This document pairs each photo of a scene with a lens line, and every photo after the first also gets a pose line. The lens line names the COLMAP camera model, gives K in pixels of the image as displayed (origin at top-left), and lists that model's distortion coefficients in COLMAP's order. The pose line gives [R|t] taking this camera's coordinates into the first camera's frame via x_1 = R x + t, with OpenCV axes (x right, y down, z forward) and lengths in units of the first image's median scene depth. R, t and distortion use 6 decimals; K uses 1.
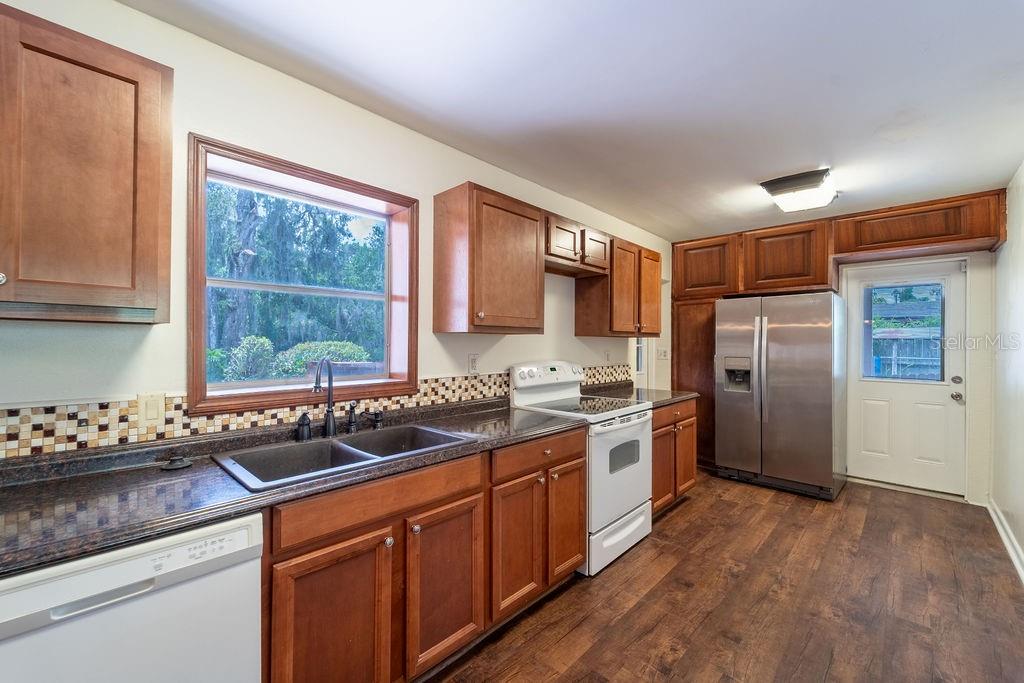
lens RADIAL K [[414.0, 0, 509.5], [0, 414.0, 342.5], [0, 0, 1]] dist [0.001203, -0.000294]
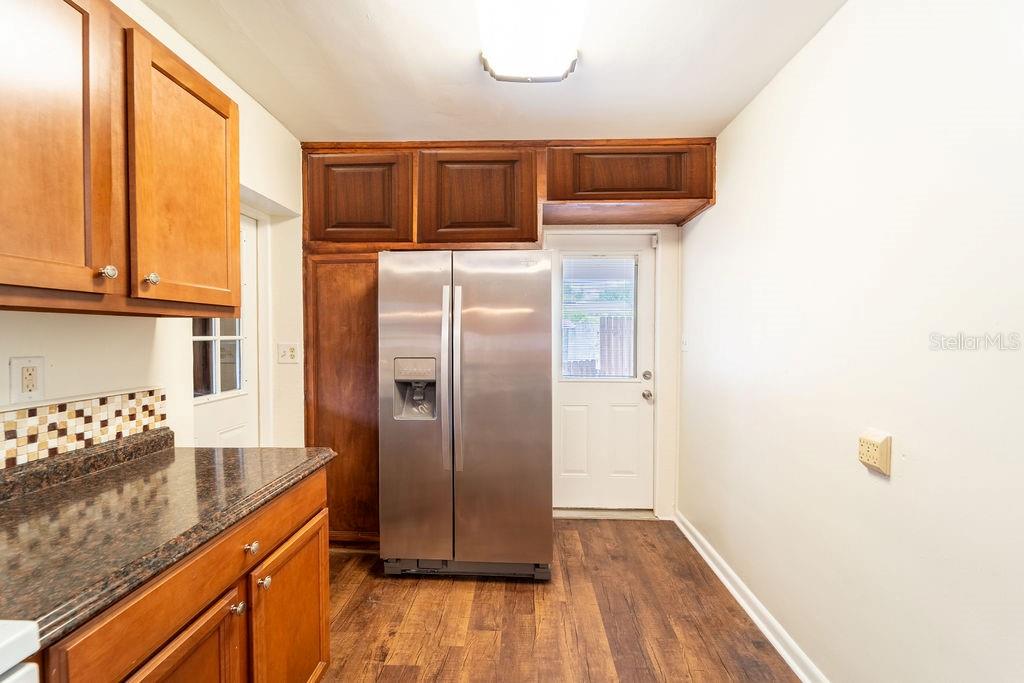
lens RADIAL K [[414.0, 0, 509.5], [0, 414.0, 342.5], [0, 0, 1]] dist [0.001203, -0.000294]
pose [[0.748042, -0.016552, 0.663446, 0.385657], [0.001005, 0.999716, 0.023809, 0.002568], [-0.663651, -0.017143, 0.747846, 0.697021]]
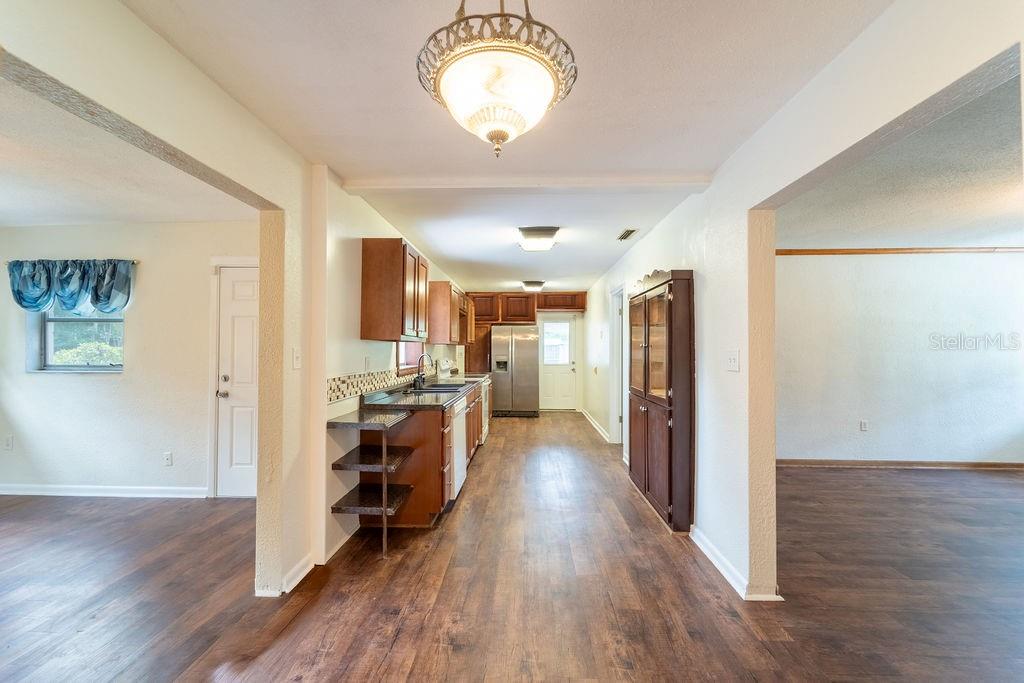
lens RADIAL K [[414.0, 0, 509.5], [0, 414.0, 342.5], [0, 0, 1]] dist [0.001203, -0.000294]
pose [[0.753029, 0.006839, 0.657952, -1.041140], [0.001712, 0.999922, -0.012353, -0.002631], [-0.657985, 0.010429, 0.752958, -0.761209]]
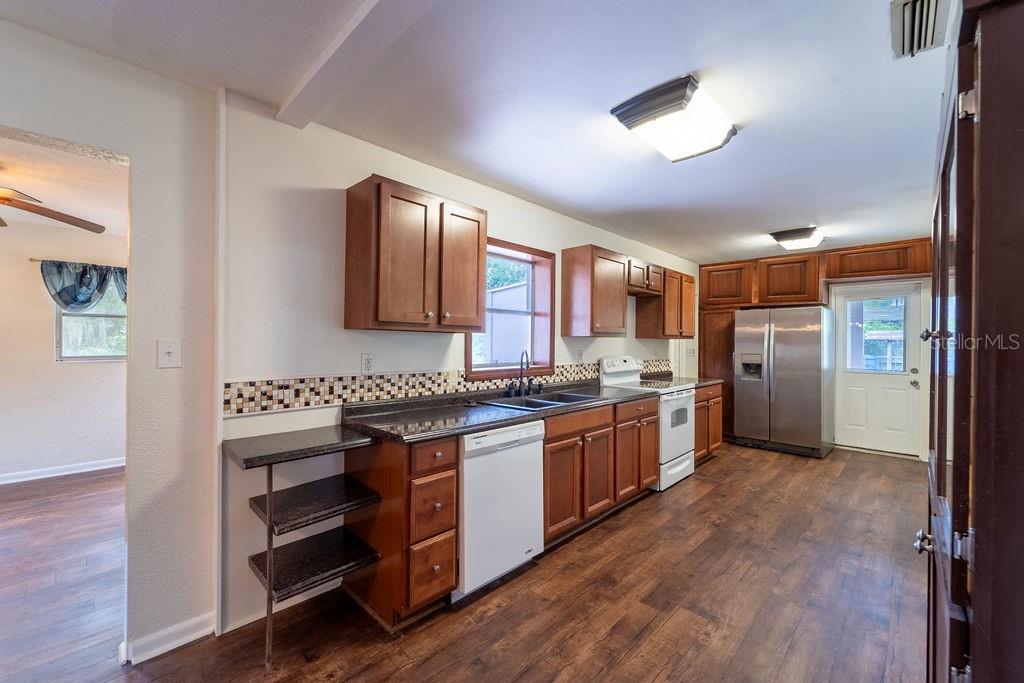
lens RADIAL K [[414.0, 0, 509.5], [0, 414.0, 342.5], [0, 0, 1]] dist [0.001203, -0.000294]
pose [[0.999931, 0.002143, -0.011562, -0.293640], [-0.002146, 0.999998, -0.000282, 0.000468], [0.011561, 0.000307, 0.999933, -0.471357]]
